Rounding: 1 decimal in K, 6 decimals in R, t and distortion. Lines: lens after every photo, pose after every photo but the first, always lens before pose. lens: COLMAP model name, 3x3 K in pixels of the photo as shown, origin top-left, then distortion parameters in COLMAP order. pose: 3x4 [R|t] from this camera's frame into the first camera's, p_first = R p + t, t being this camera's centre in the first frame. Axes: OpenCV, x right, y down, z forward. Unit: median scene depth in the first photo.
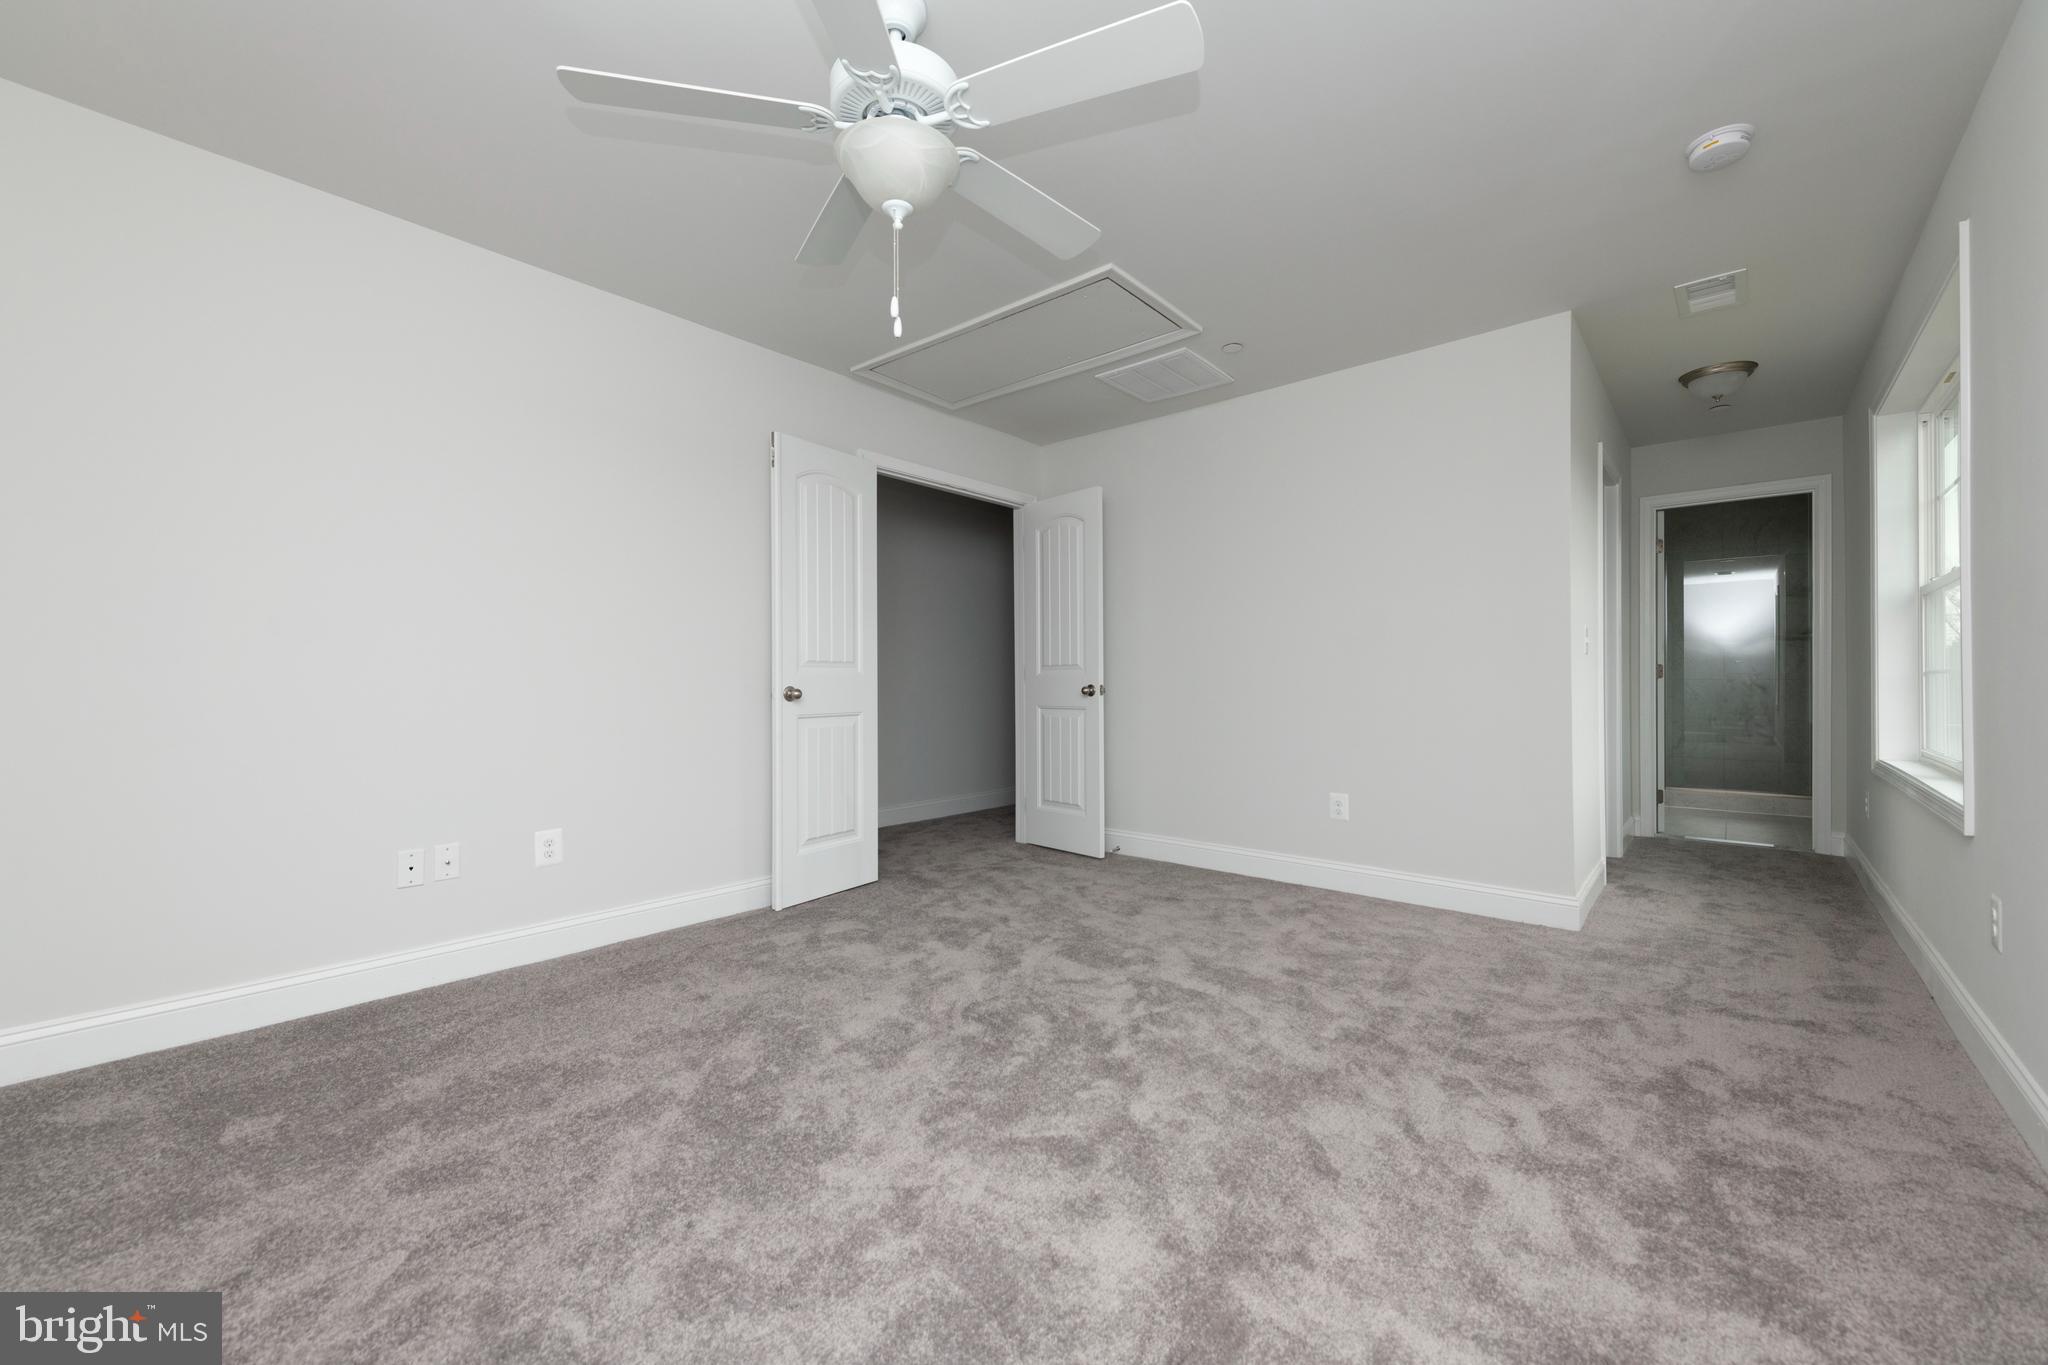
lens RADIAL K [[802.7, 0, 1023.5], [0, 802.7, 677.3], [0, 0, 1]] dist [0.012737, -0.003394]
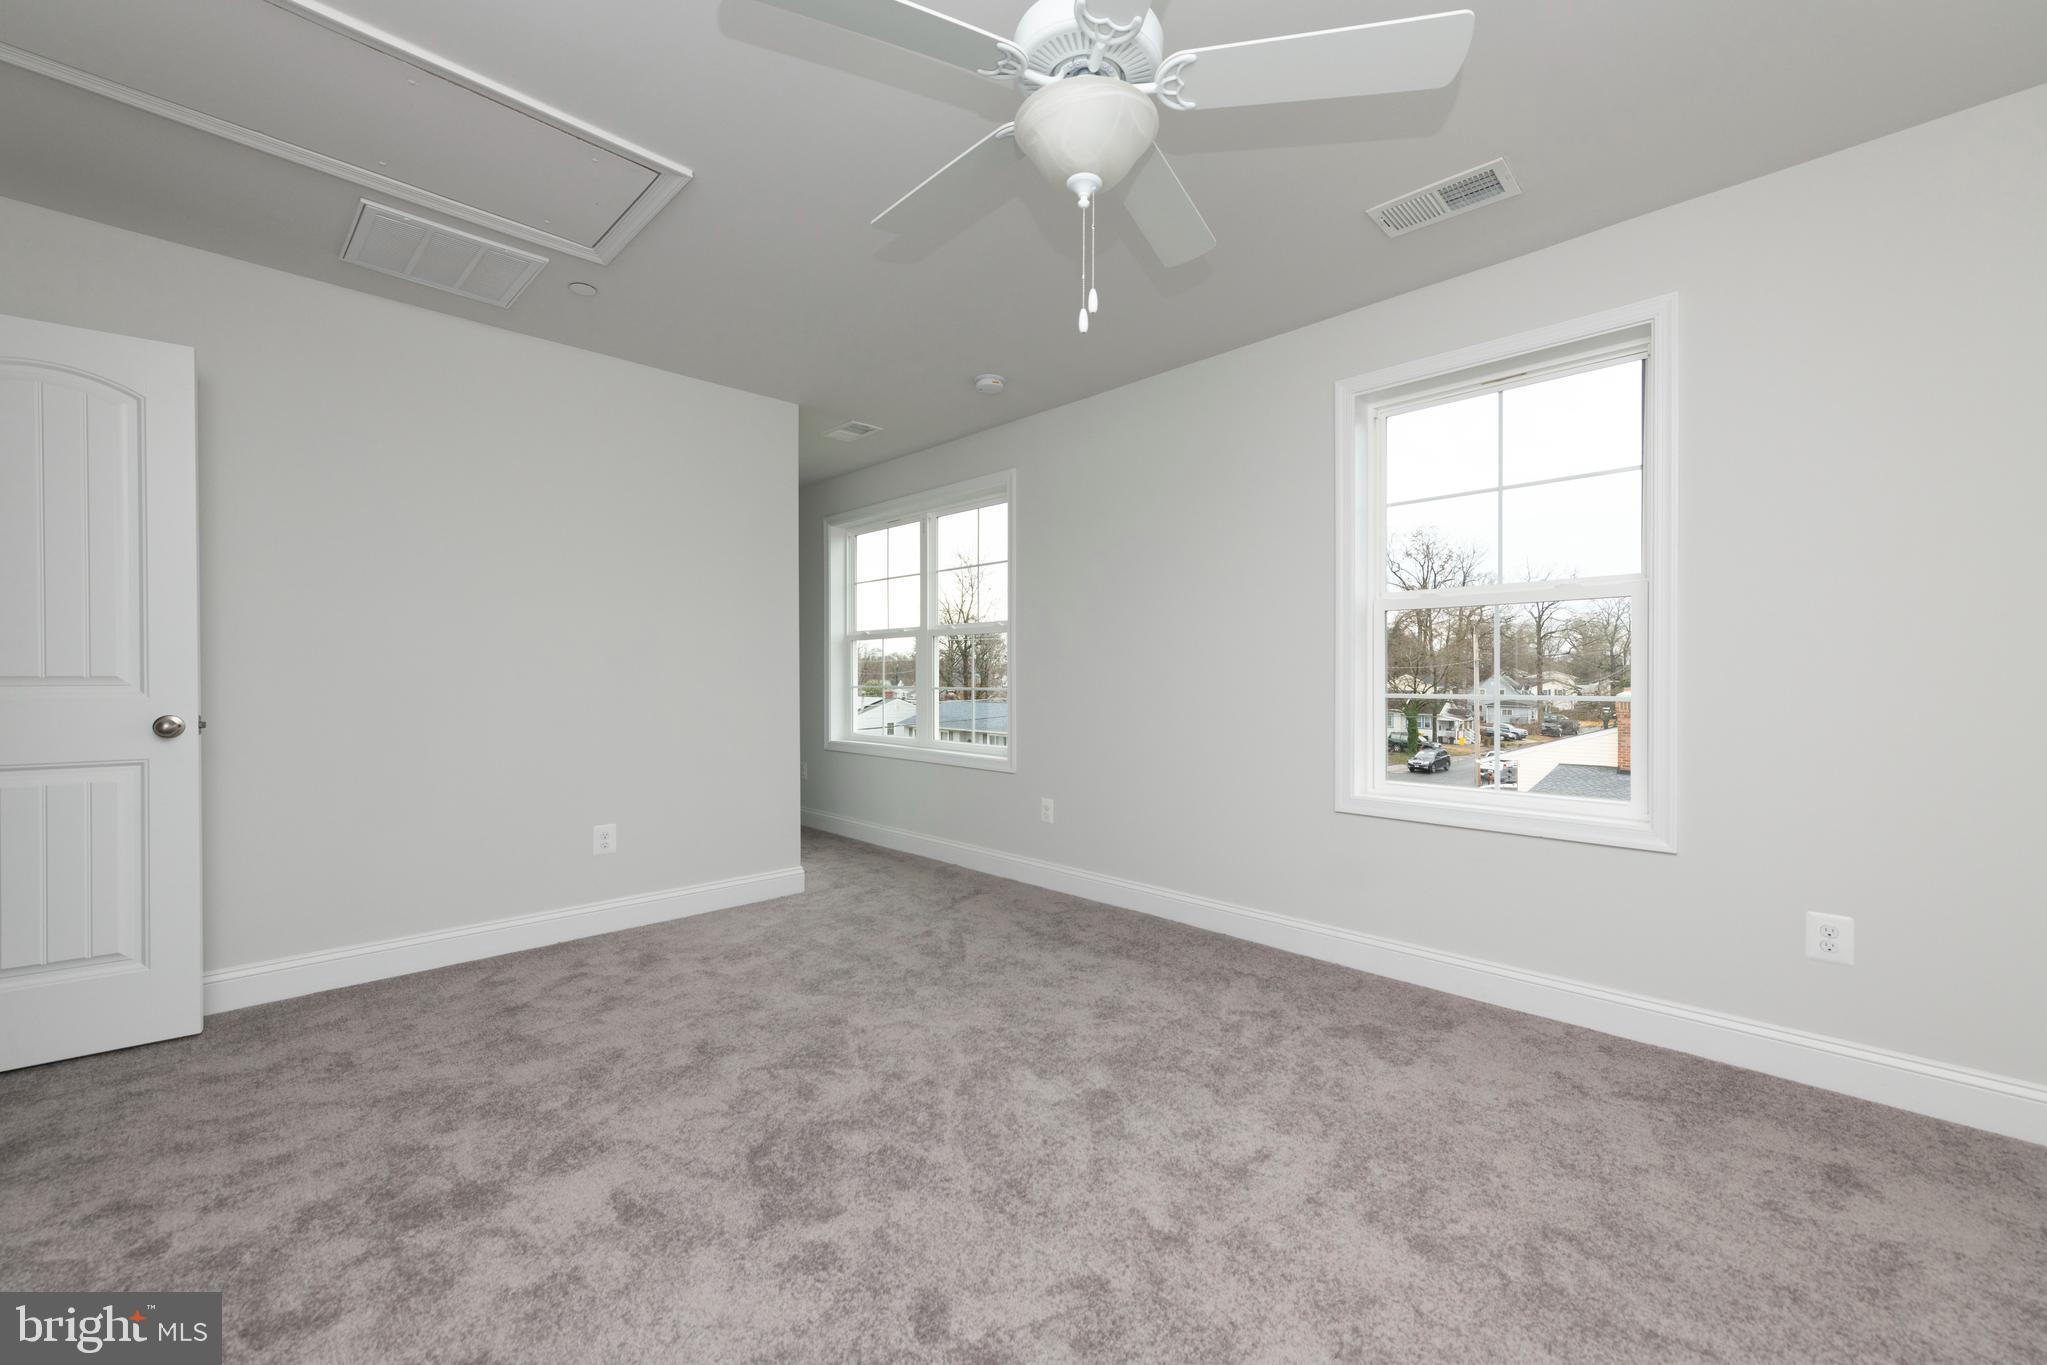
lens RADIAL K [[802.3, 0, 1011.3], [0, 802.3, 680.9], [0, 0, 1]] dist [0.012737, -0.003394]
pose [[0.090704, -0.003597, 0.995871, -0.523717], [-0.006520, 0.999970, 0.004205, -0.026961], [-0.995857, -0.006875, 0.090678, 0.519407]]
